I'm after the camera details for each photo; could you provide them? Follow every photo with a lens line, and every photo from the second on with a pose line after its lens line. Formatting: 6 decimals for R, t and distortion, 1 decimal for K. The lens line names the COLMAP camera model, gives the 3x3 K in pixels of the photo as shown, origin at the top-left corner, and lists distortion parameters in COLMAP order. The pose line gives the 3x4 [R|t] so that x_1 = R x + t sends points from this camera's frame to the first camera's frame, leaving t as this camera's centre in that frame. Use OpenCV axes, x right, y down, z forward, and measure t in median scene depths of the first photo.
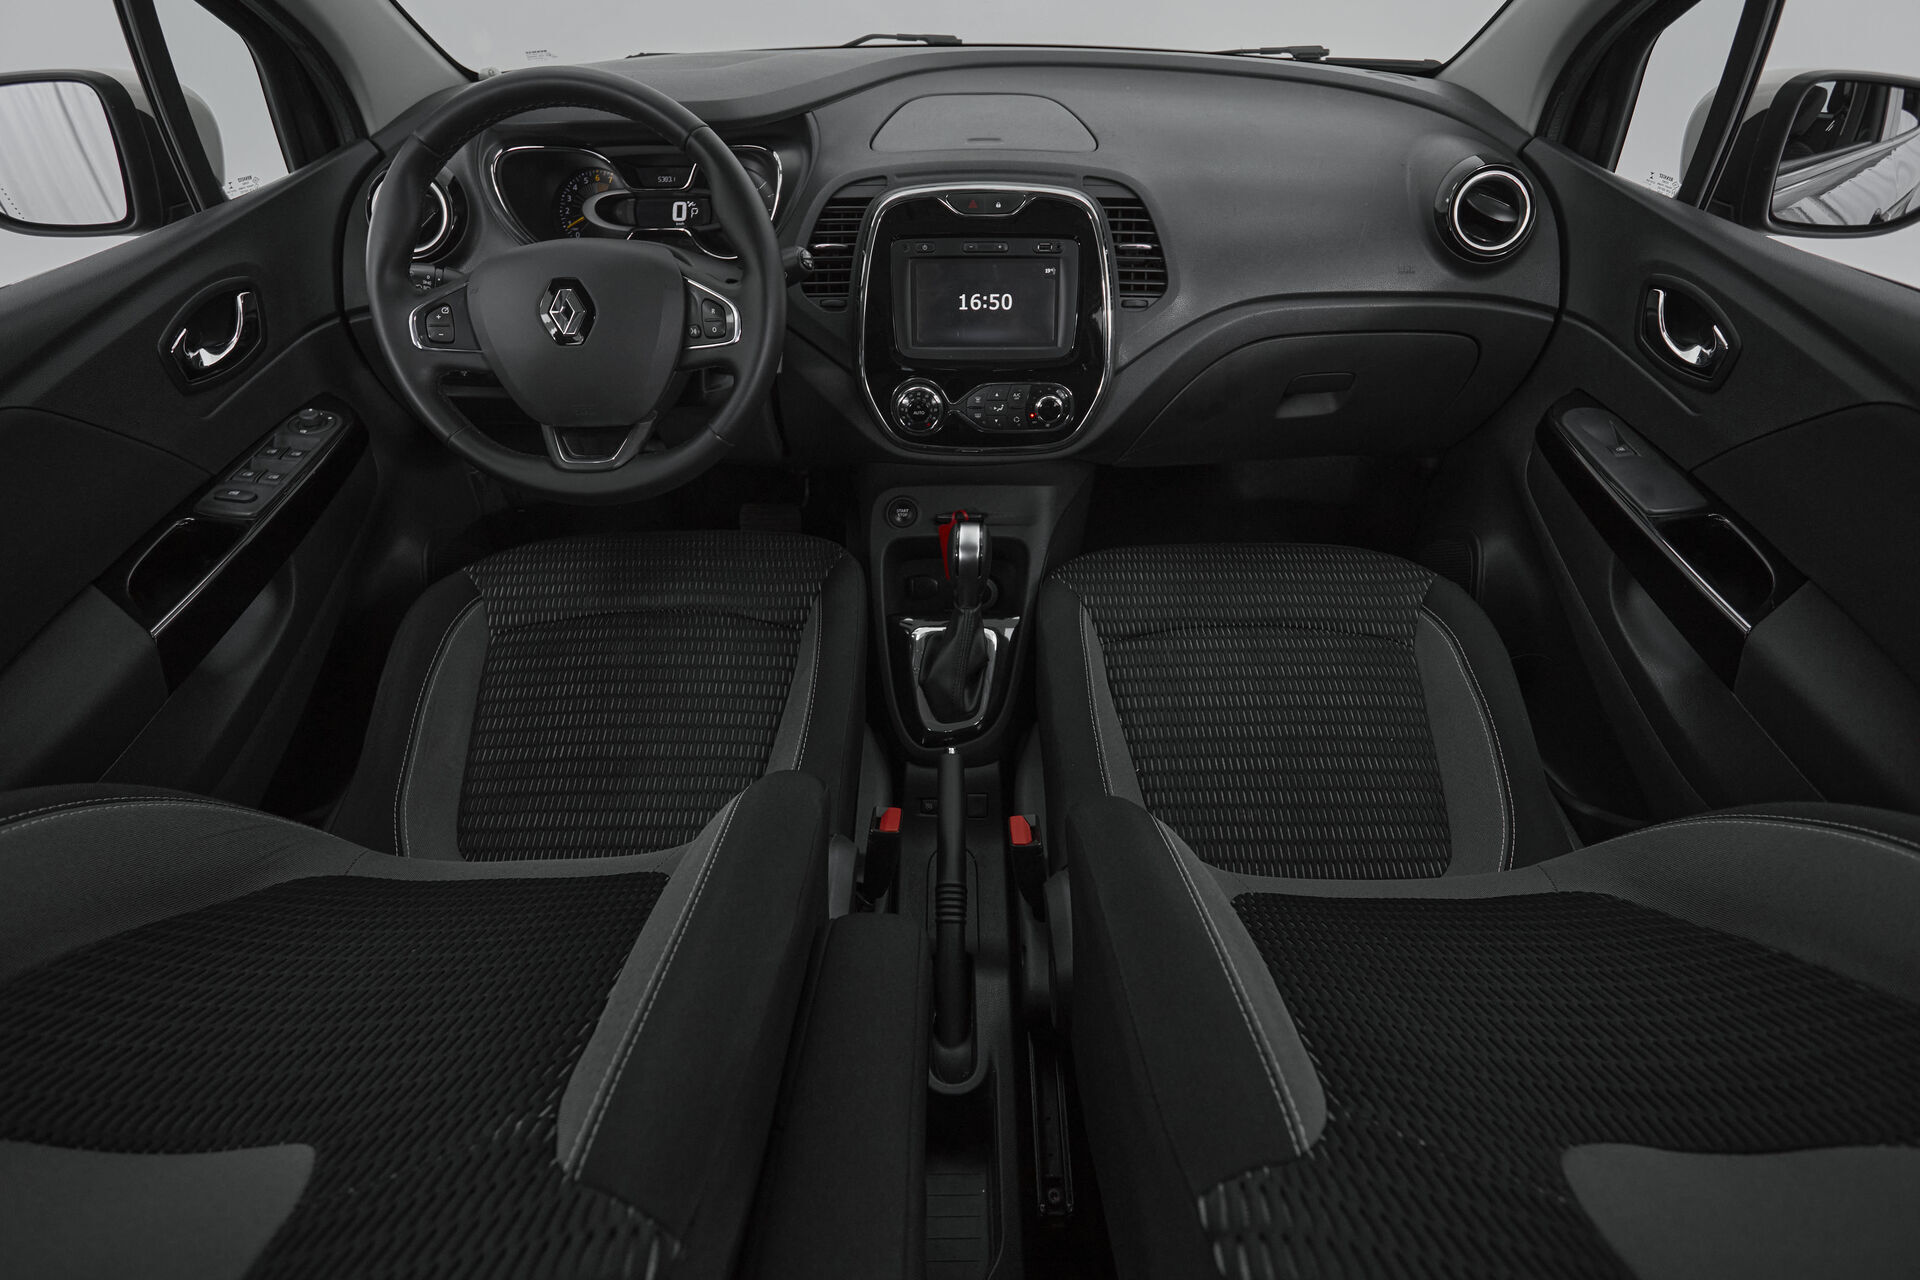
lens RADIAL K [[938.6, 0, 959.0], [0, 938.6, 641.3], [0, 0, 1]] dist [-0.002121, -0.004182]
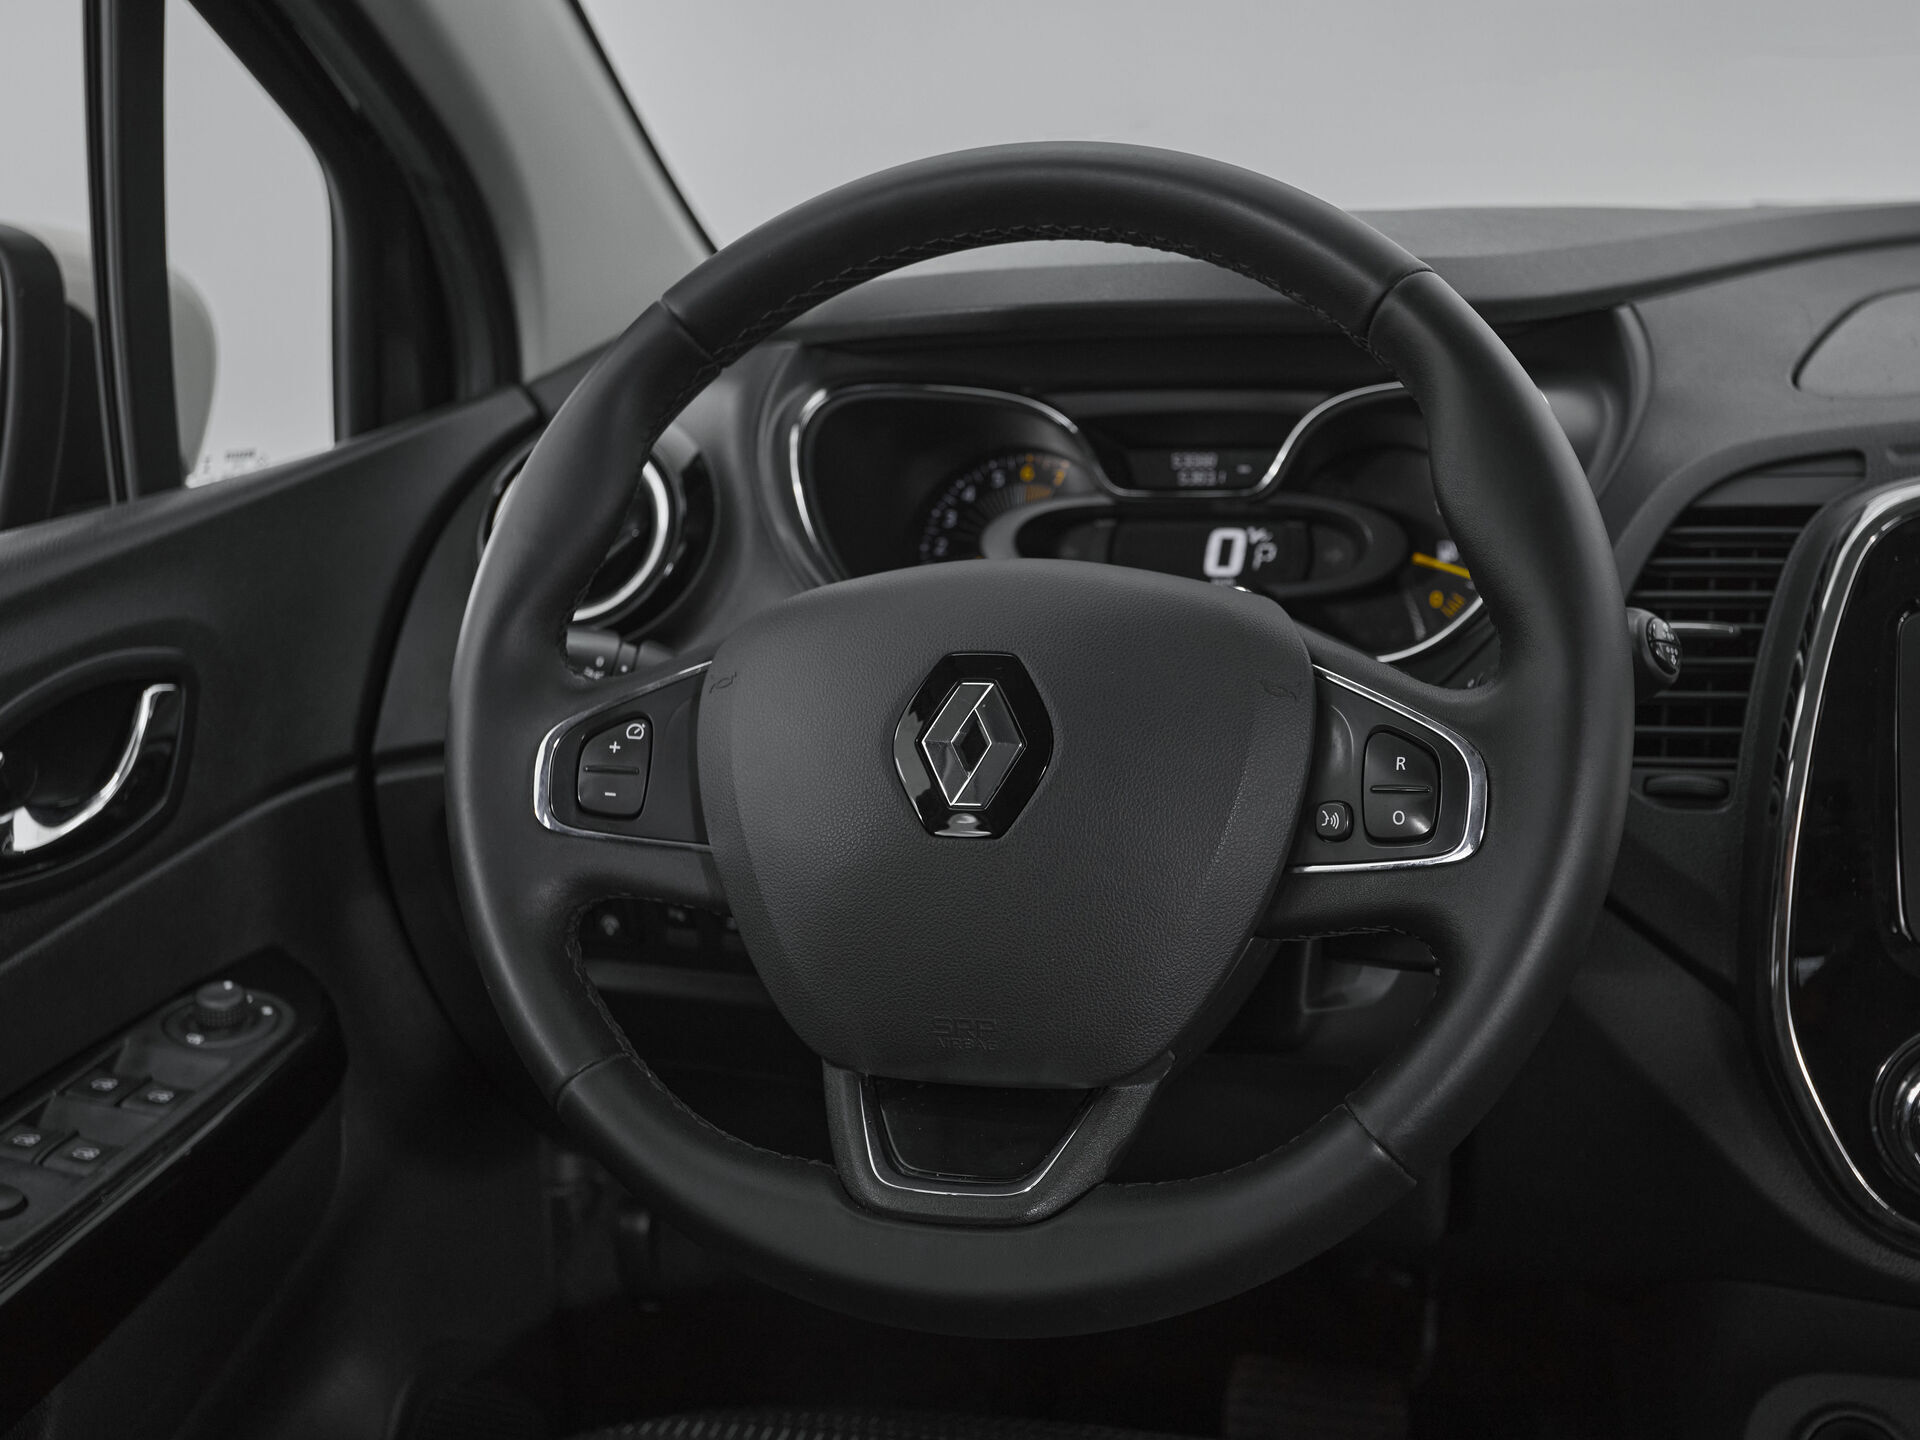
lens RADIAL K [[2226.2, 0, 967.7], [0, 2226.2, 711.8], [0, 0, 1]] dist [0.021474, 0.000000]
pose [[0.959826, 0.032900, -0.278660, -0.161354], [-0.144525, 0.909205, -0.390461, -0.040518], [0.240512, 0.415048, 0.877433, 0.240016]]
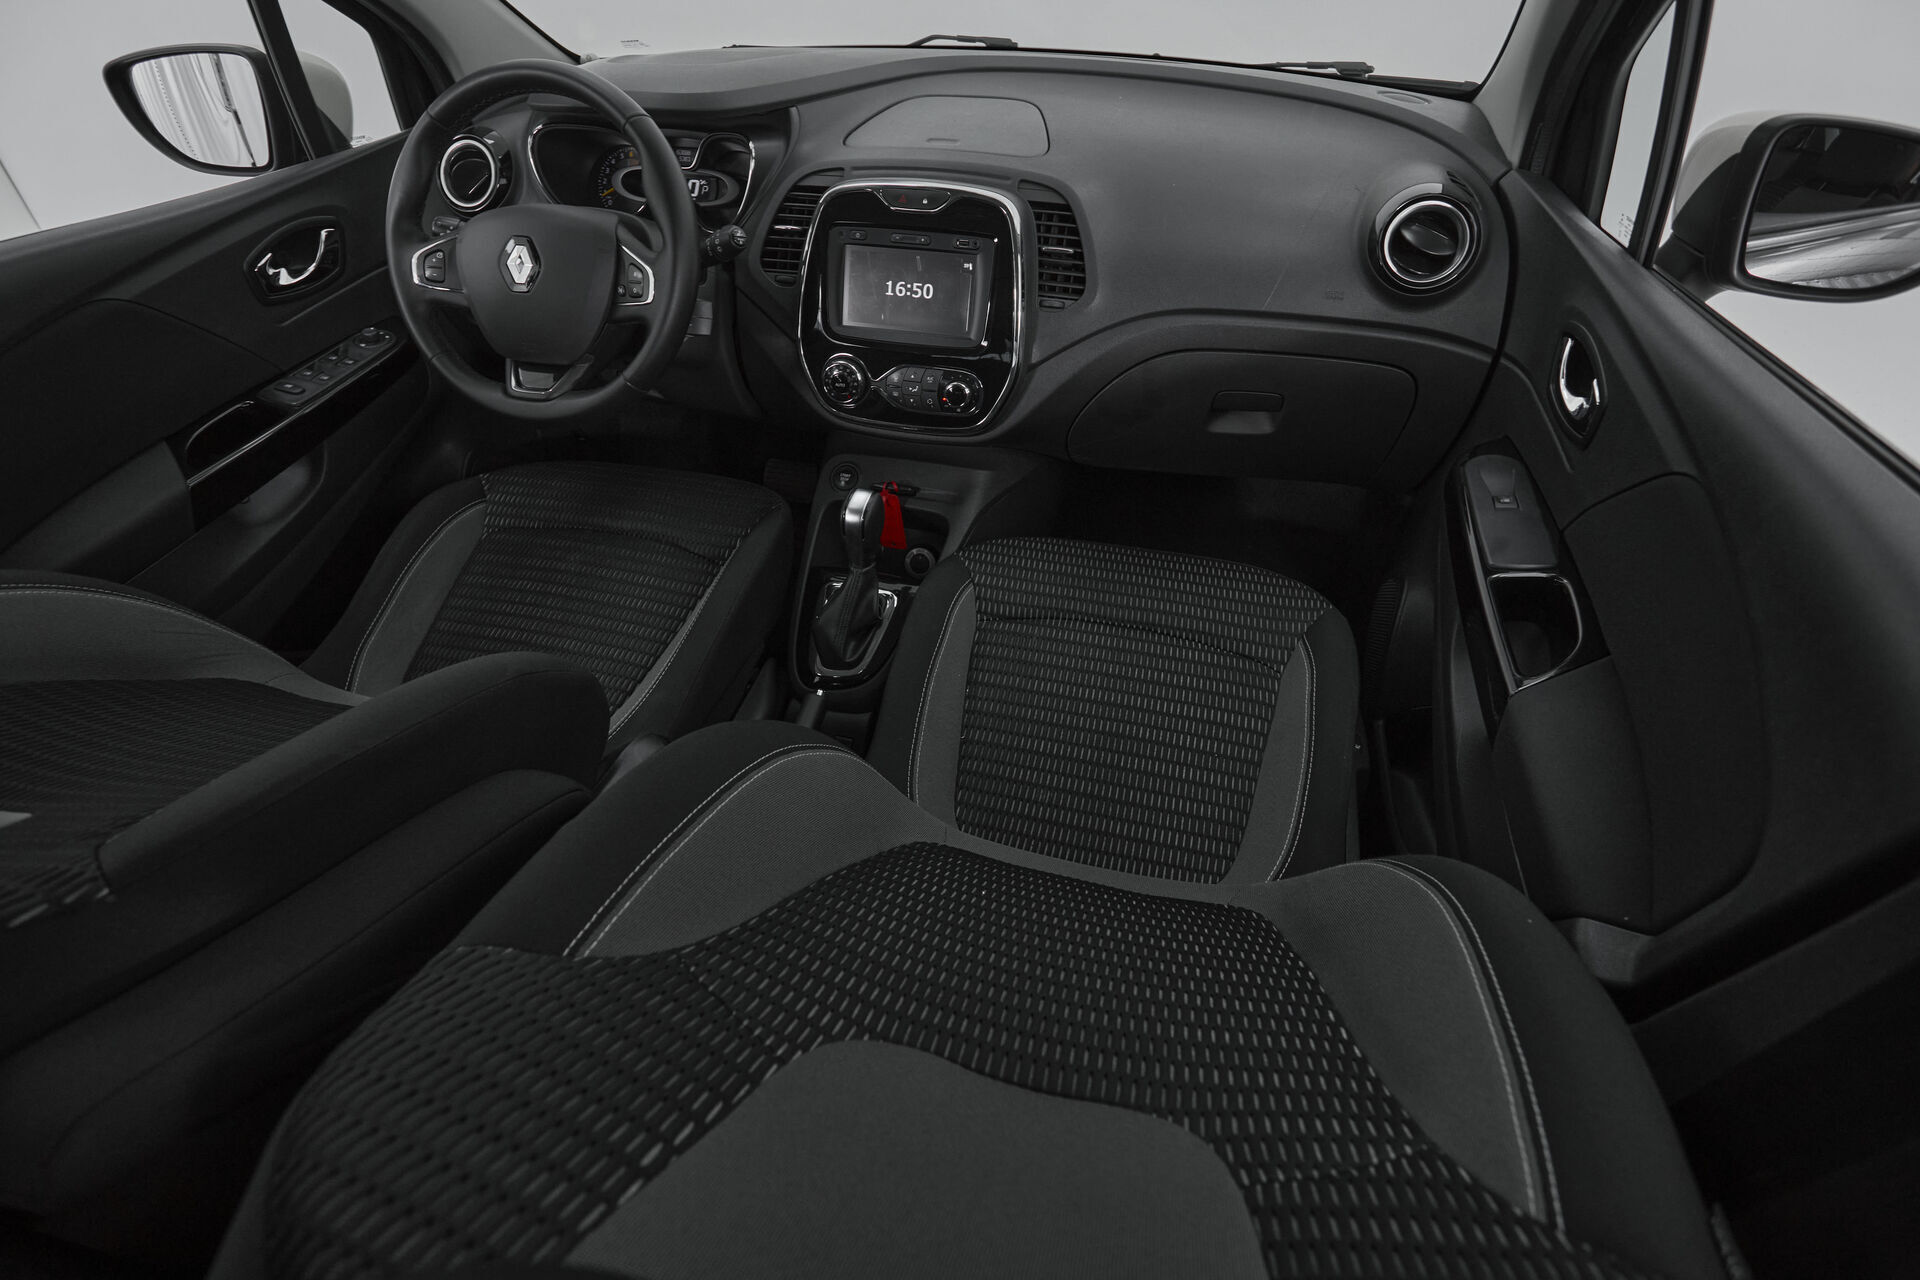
lens RADIAL K [[938.6, 0, 962.0], [0, 938.6, 640.7], [0, 0, 1]] dist [-0.002121, -0.004182]
pose [[0.966053, 0.163329, -0.200162, 0.368036], [-0.161677, 0.986535, 0.024683, 0.002356], [0.201499, 0.008517, 0.979452, -0.046900]]
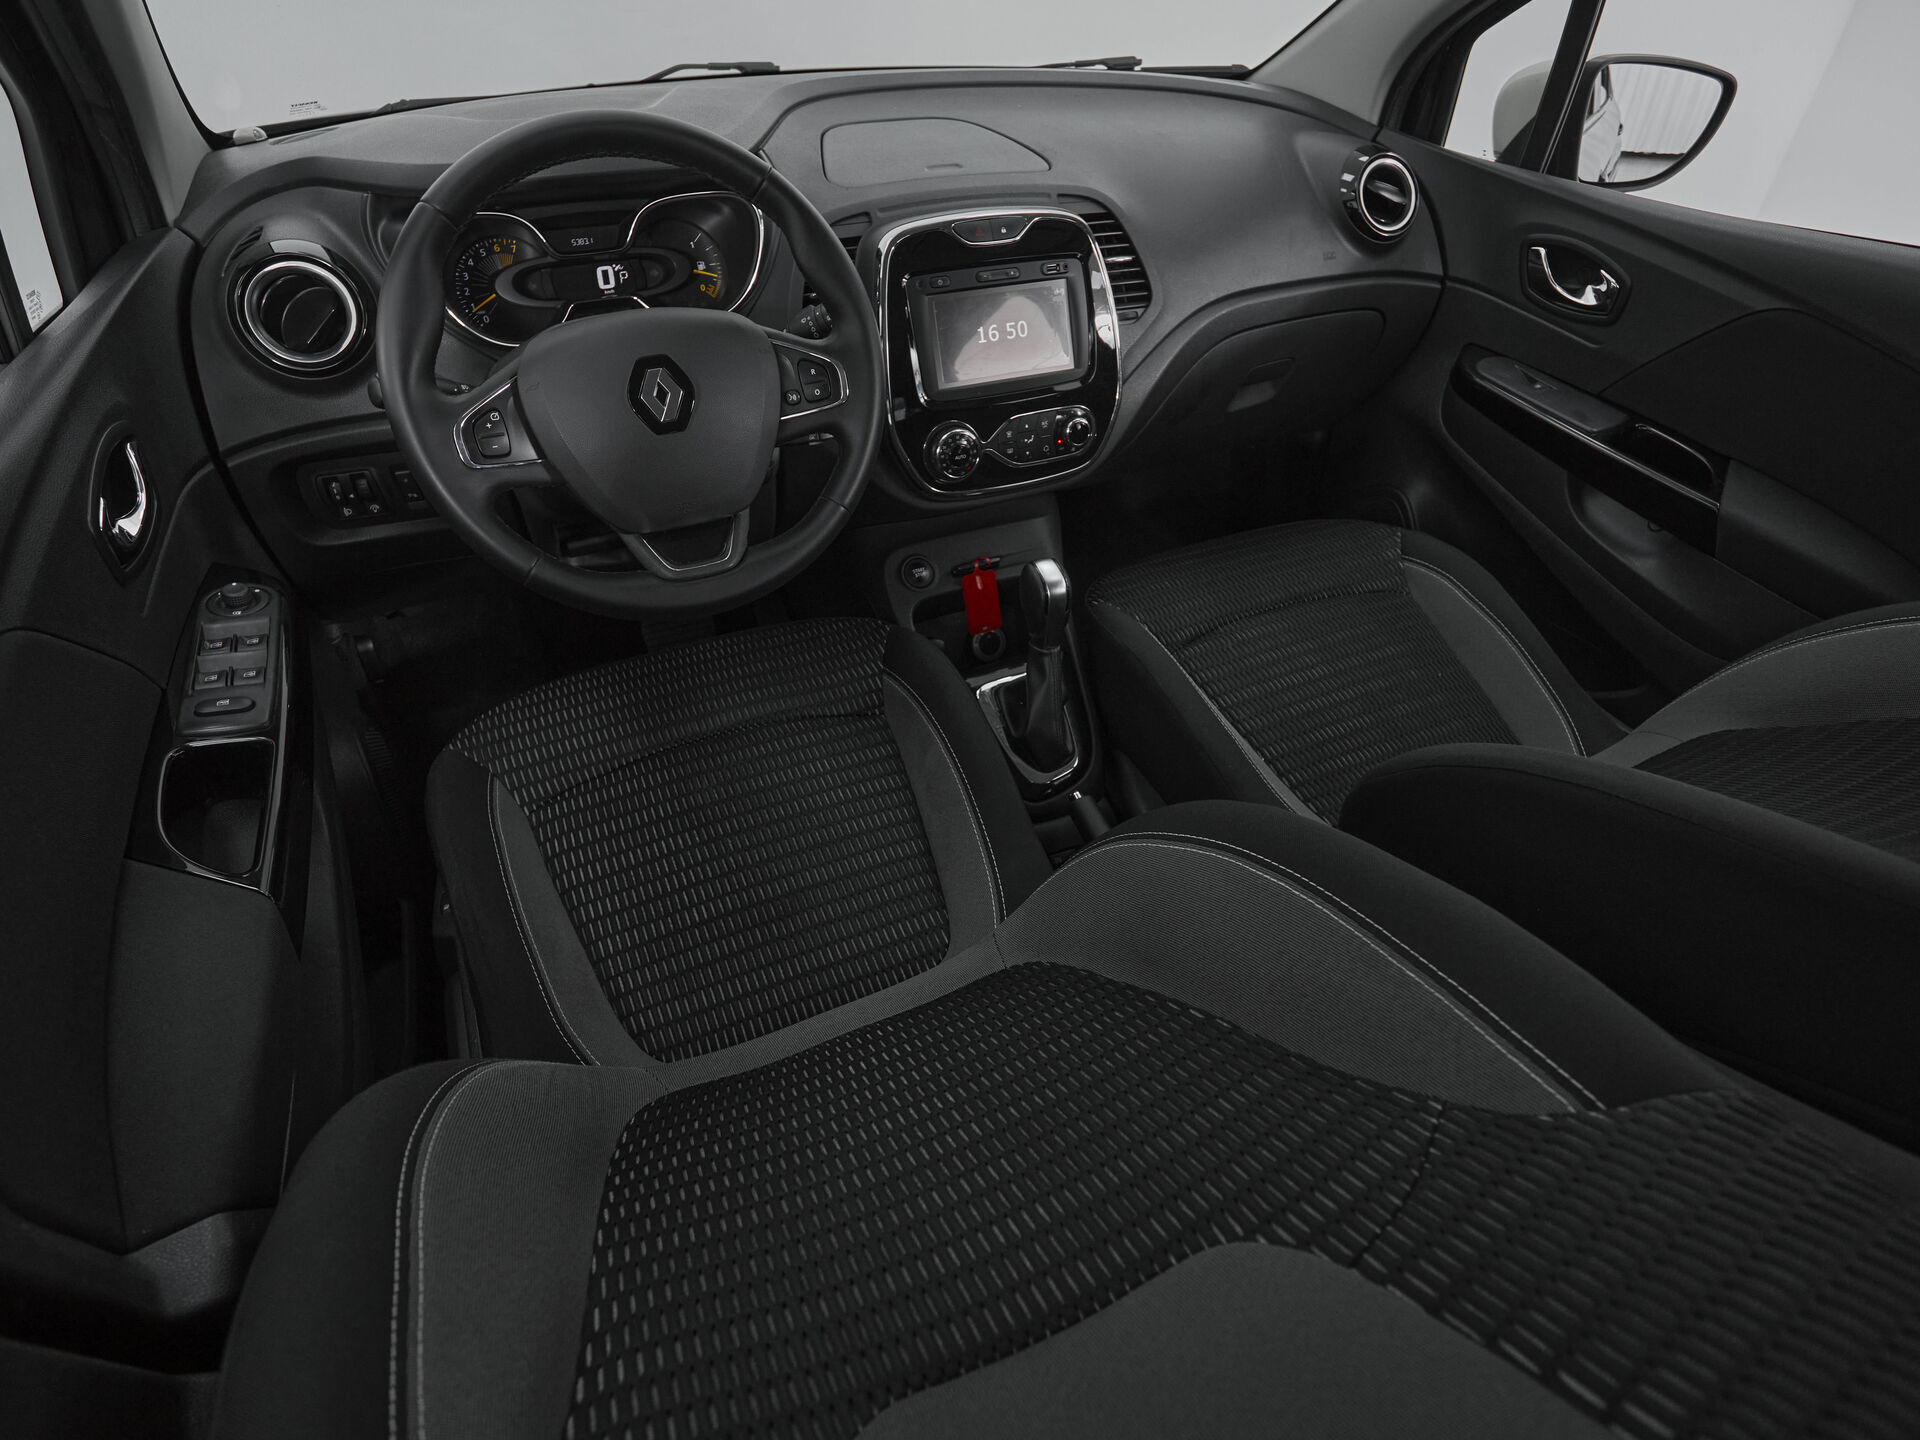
lens RADIAL K [[1049.6, 0, 957.1], [0, 1049.6, 716.7], [0, 0, 1]] dist [-0.004500, 0.002234]
pose [[0.914005, -0.244115, 0.324040, -0.454939], [0.247940, 0.968307, 0.030121, -0.024152], [-0.321124, 0.052812, 0.945564, 0.020549]]
